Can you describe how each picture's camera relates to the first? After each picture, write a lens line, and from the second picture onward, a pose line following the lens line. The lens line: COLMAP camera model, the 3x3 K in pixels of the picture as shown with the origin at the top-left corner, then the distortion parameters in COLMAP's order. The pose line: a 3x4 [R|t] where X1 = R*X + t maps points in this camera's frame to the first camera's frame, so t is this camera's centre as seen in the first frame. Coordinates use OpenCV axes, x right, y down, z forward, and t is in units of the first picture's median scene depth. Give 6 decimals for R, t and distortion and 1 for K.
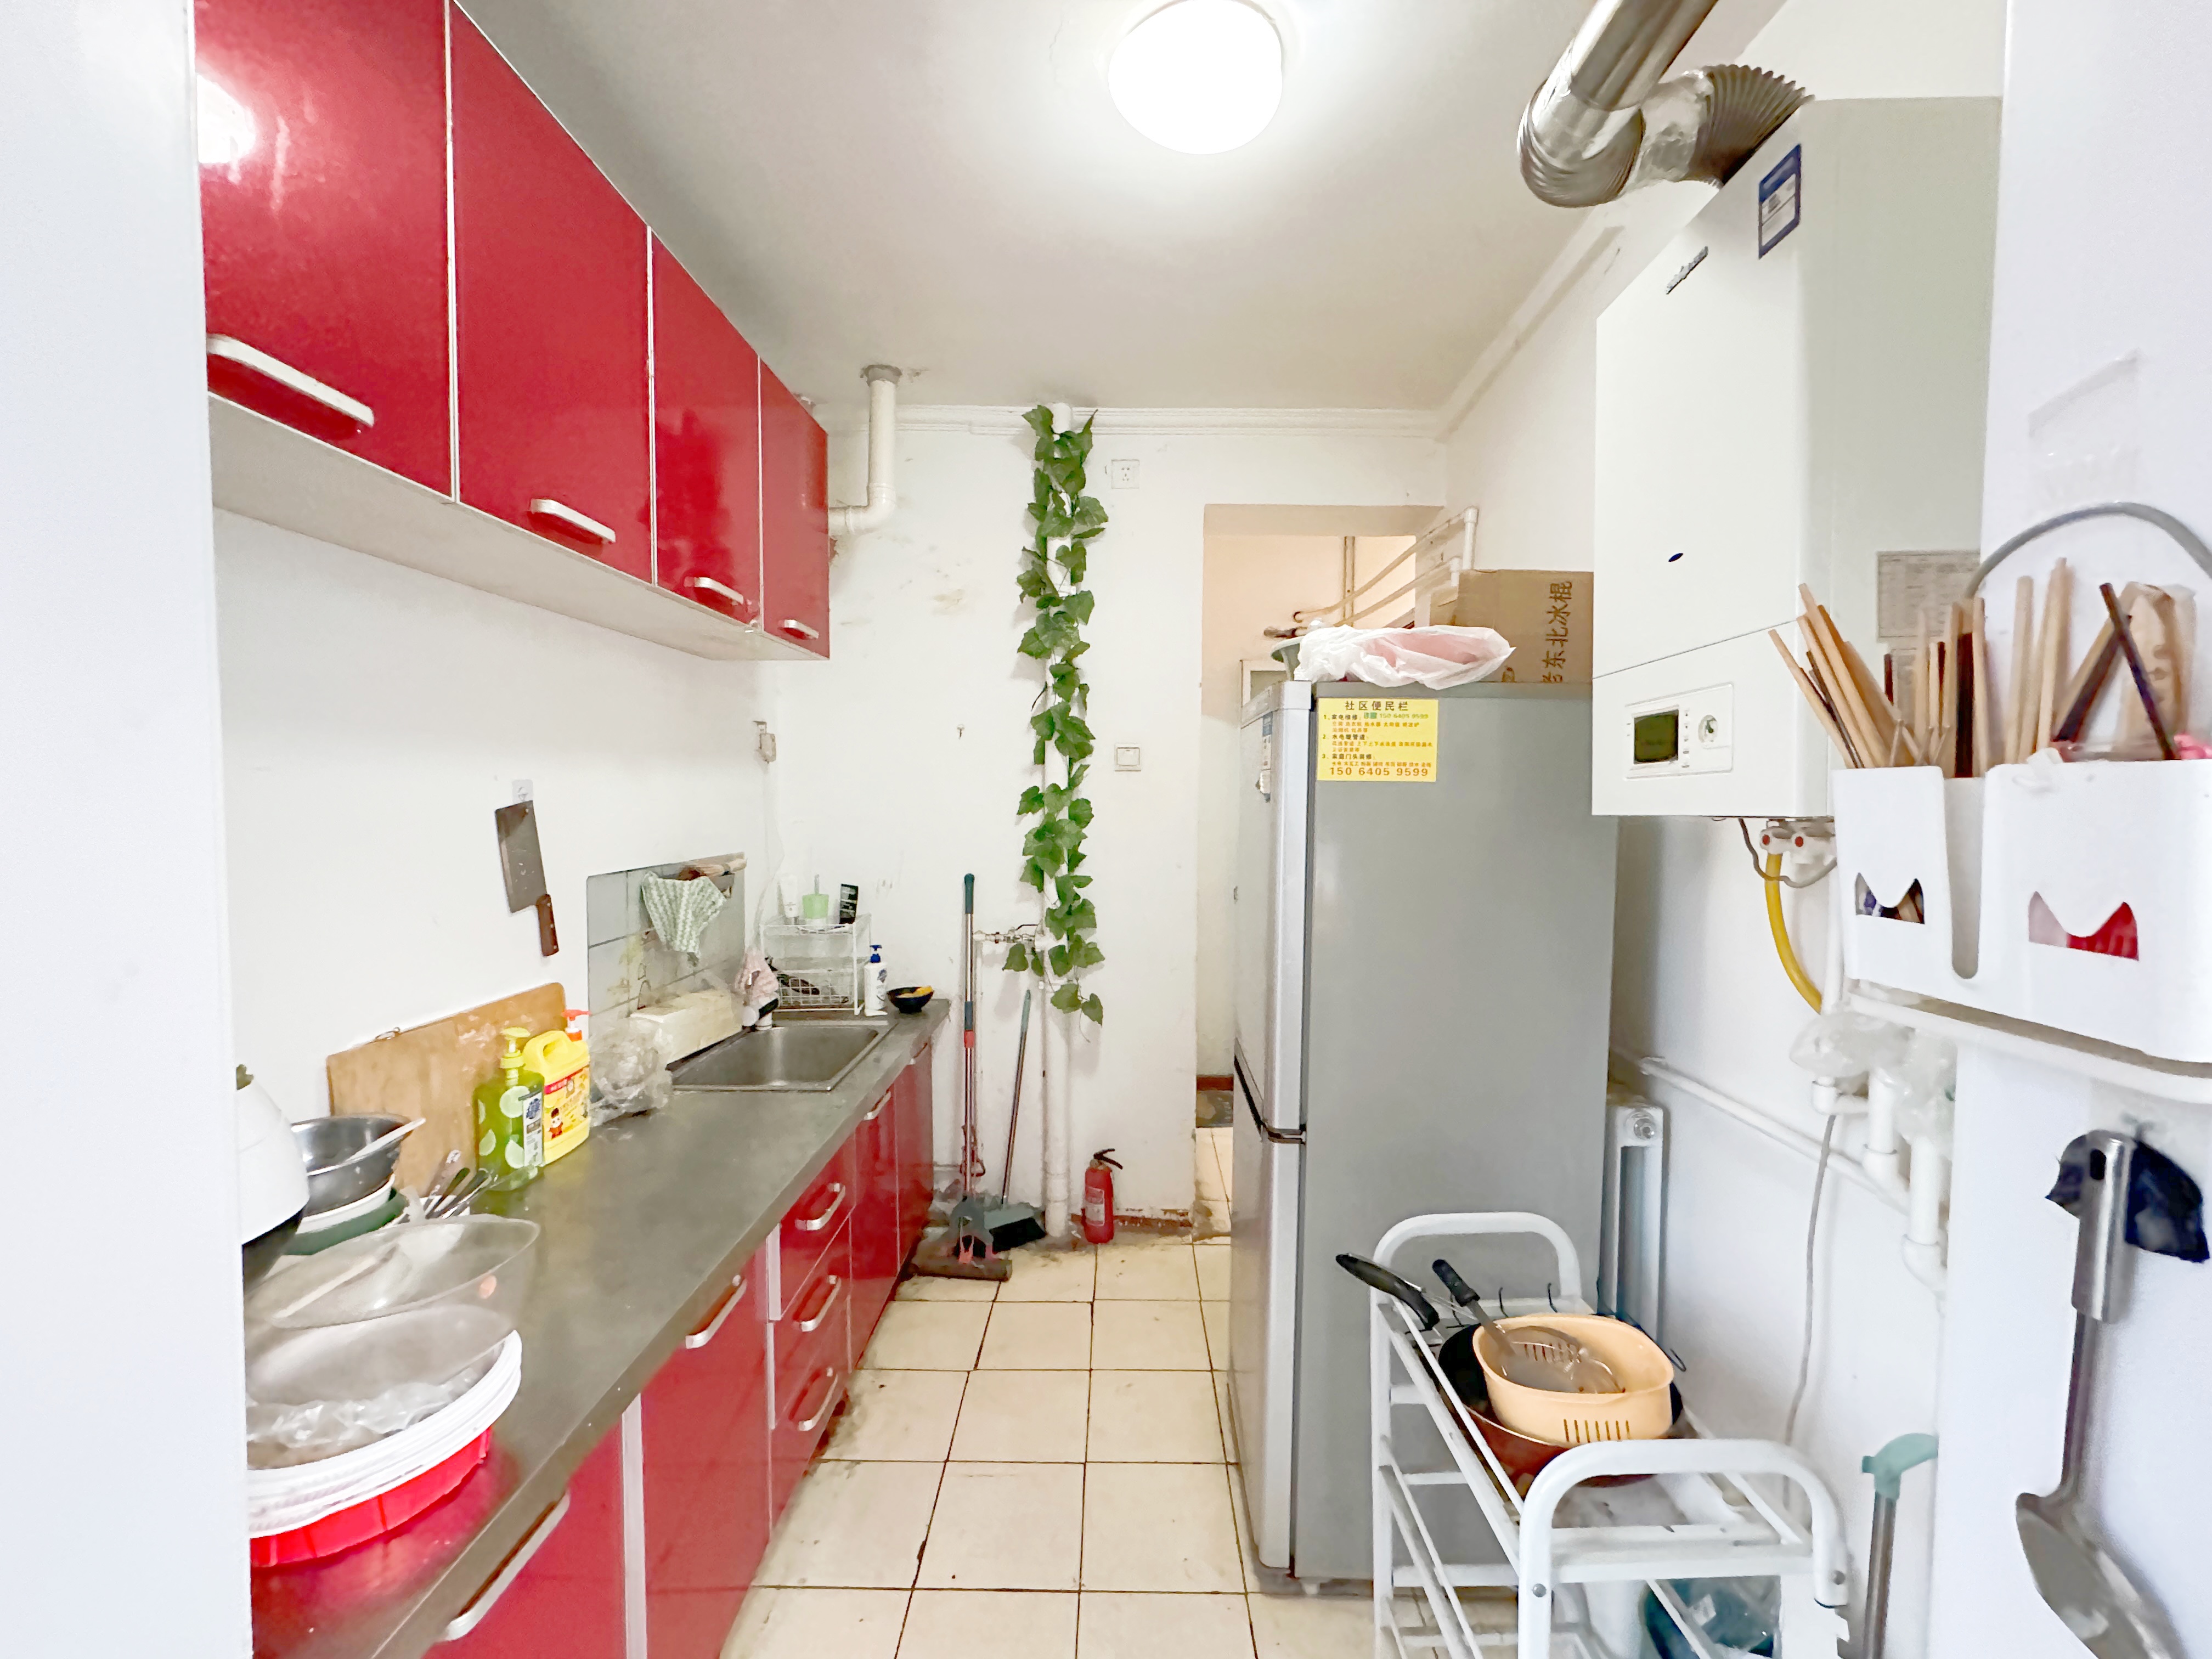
lens RADIAL K [[887.1, 0, 1106.0], [0, 887.1, 829.5], [0, 0, 1]] dist [-0.000821, -0.000010]
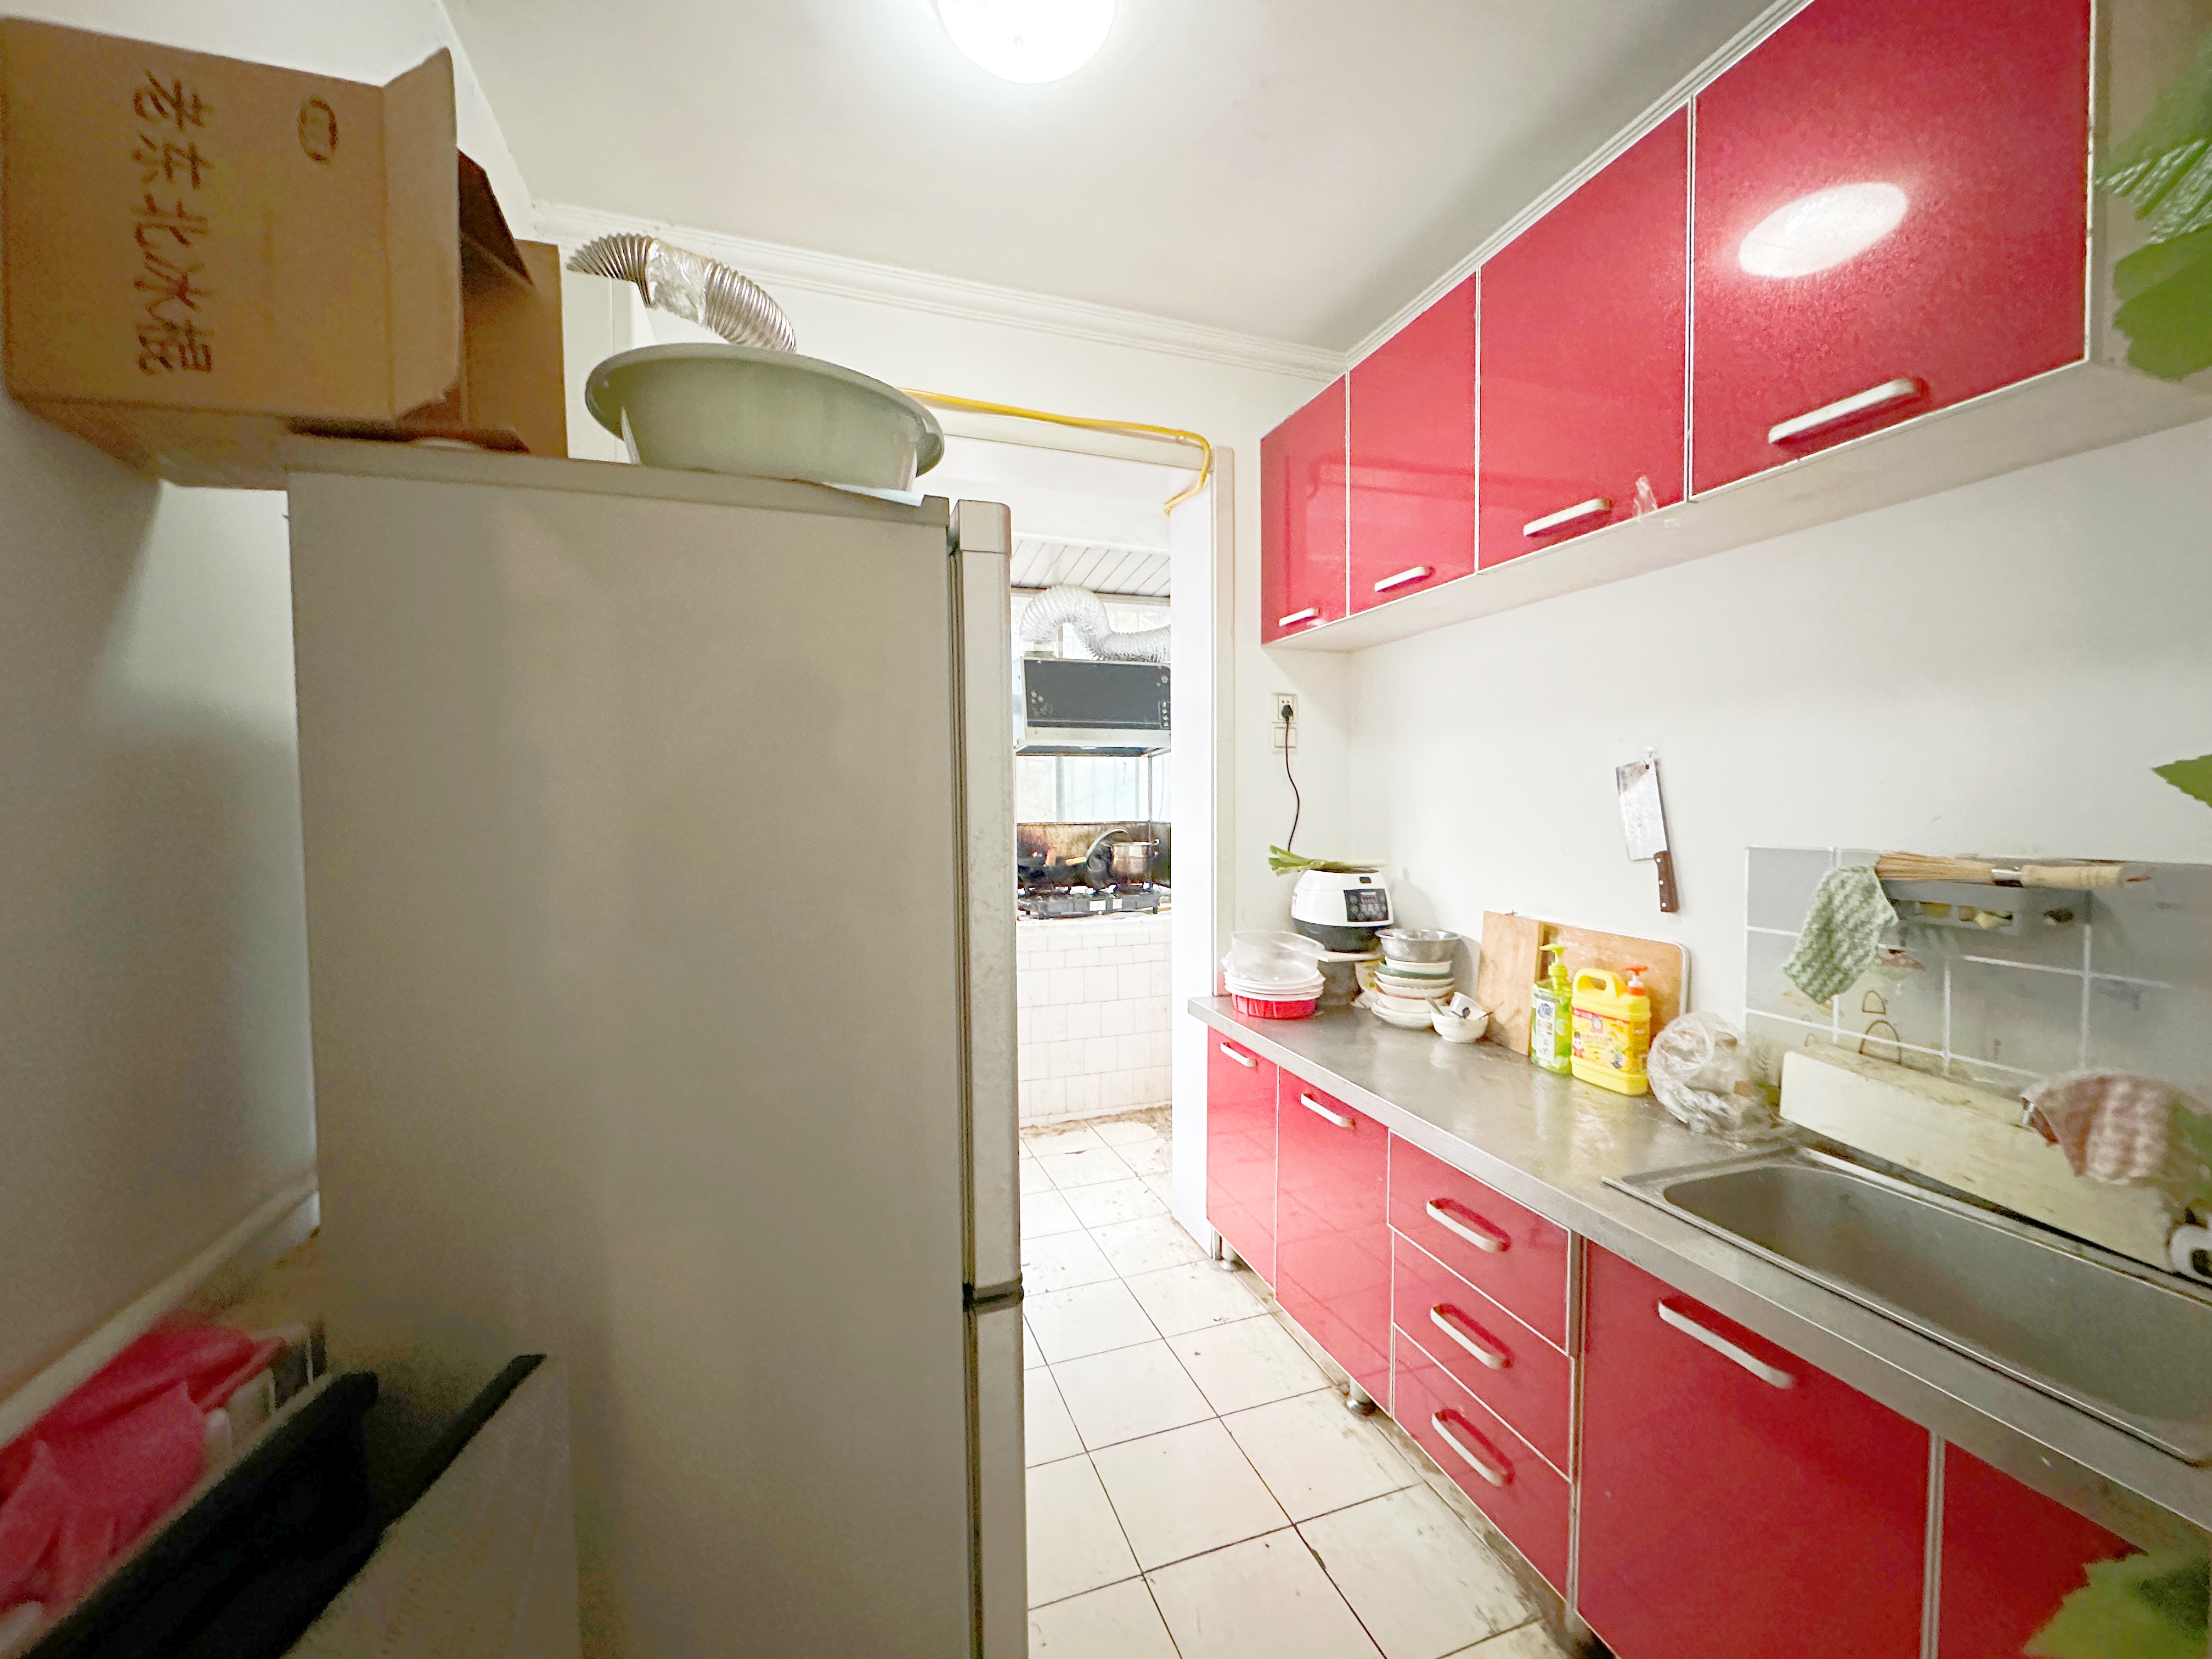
lens RADIAL K [[887.1, 0, 1106.0], [0, 887.1, 829.5], [0, 0, 1]] dist [-0.000821, -0.000010]
pose [[-0.938868, 0.012327, -0.344057, 0.314711], [-0.012528, 0.997474, 0.069925, -0.012906], [0.344050, 0.069961, -0.936341, 1.752038]]
